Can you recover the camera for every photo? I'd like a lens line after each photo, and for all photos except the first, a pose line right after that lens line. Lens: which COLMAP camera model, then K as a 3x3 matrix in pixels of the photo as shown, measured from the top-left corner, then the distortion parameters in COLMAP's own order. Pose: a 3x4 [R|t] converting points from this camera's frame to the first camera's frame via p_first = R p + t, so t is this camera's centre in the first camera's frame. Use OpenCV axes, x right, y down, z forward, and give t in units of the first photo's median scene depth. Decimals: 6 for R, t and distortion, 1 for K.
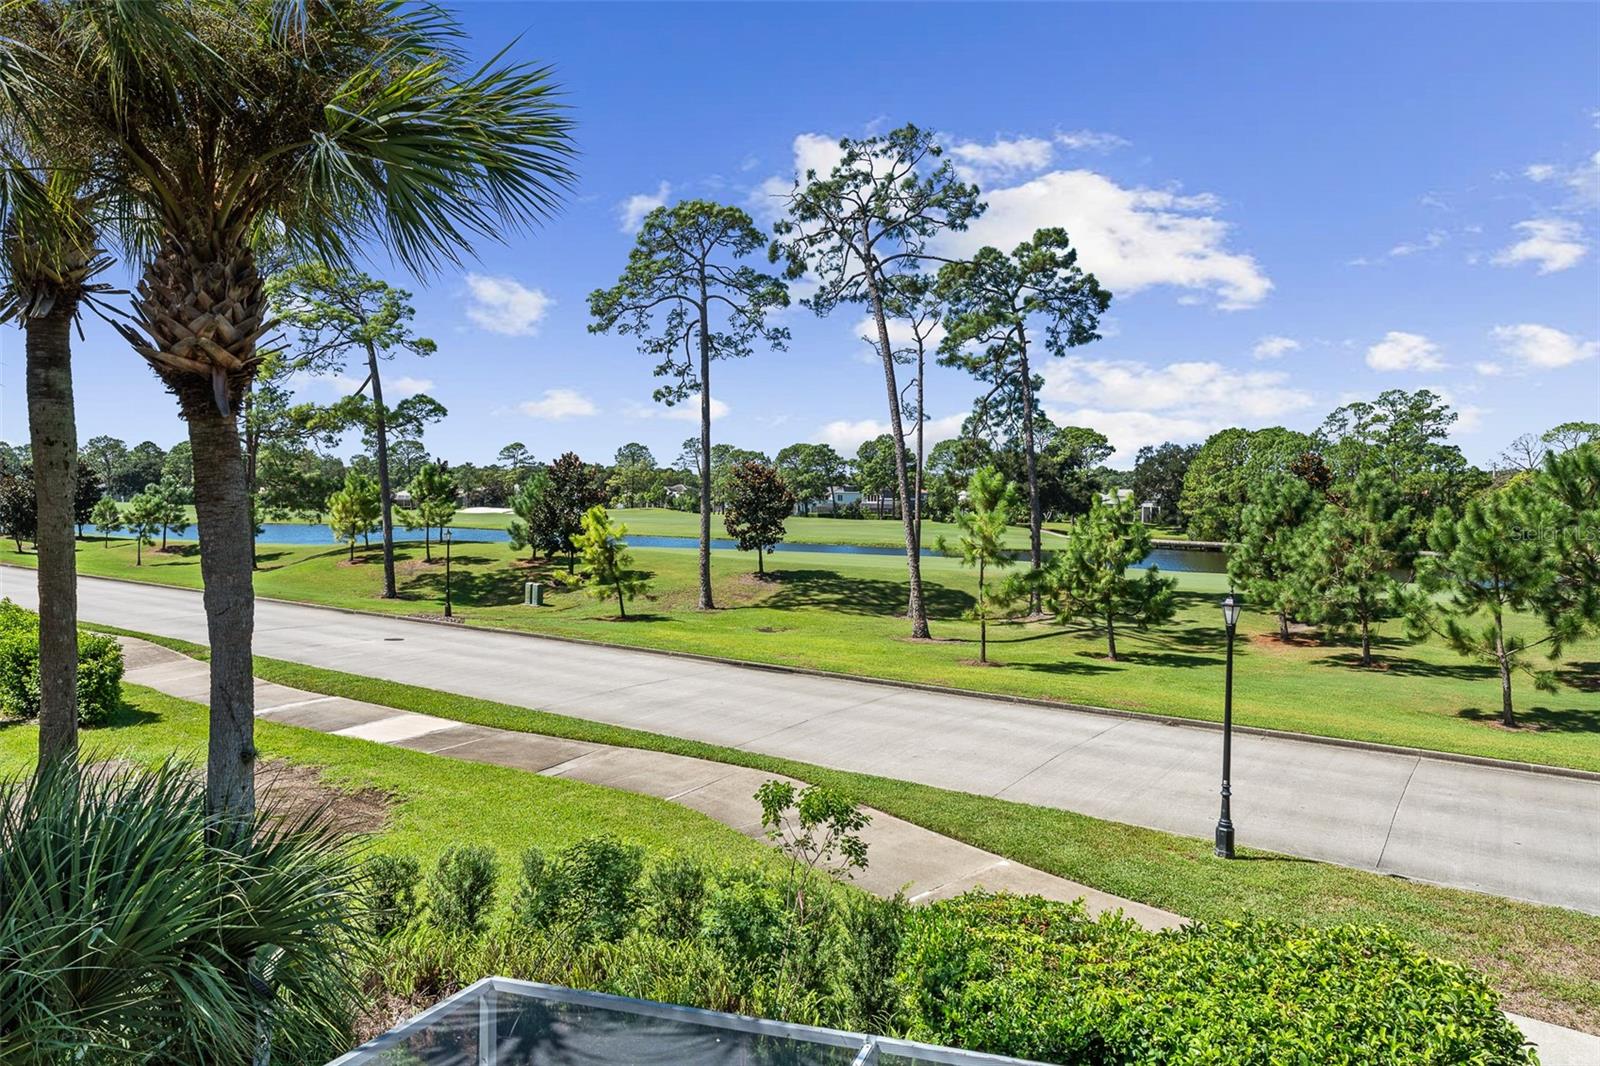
lens RADIAL K [[1034.1, 0, 807.1], [0, 1034.1, 503.5], [0, 0, 1]] dist [0.019182, -0.005984]
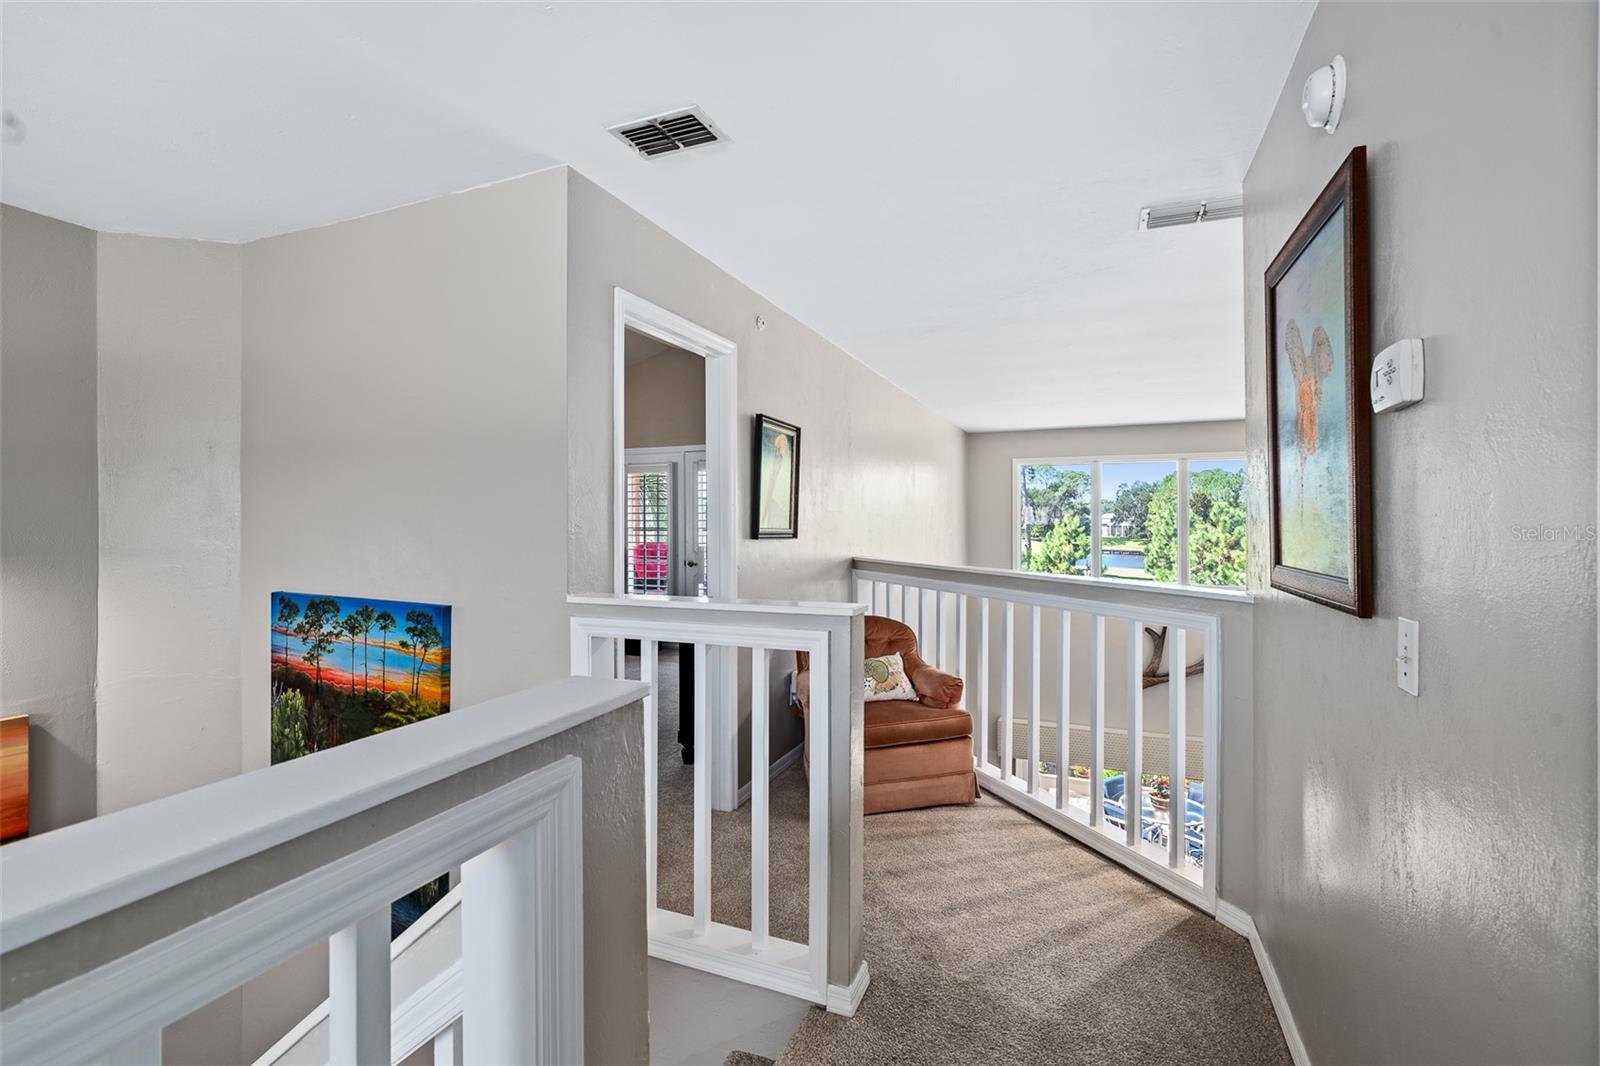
lens RADIAL K [[728.4, 0, 803.2], [0, 728.4, 526.6], [0, 0, 1]] dist [-0.008222, -0.001170]
pose [[0.994023, -0.012584, -0.108447, -0.008493], [0.012627, 0.999920, -0.000290, -0.001780], [0.108442, -0.001081, 0.994102, -0.212289]]
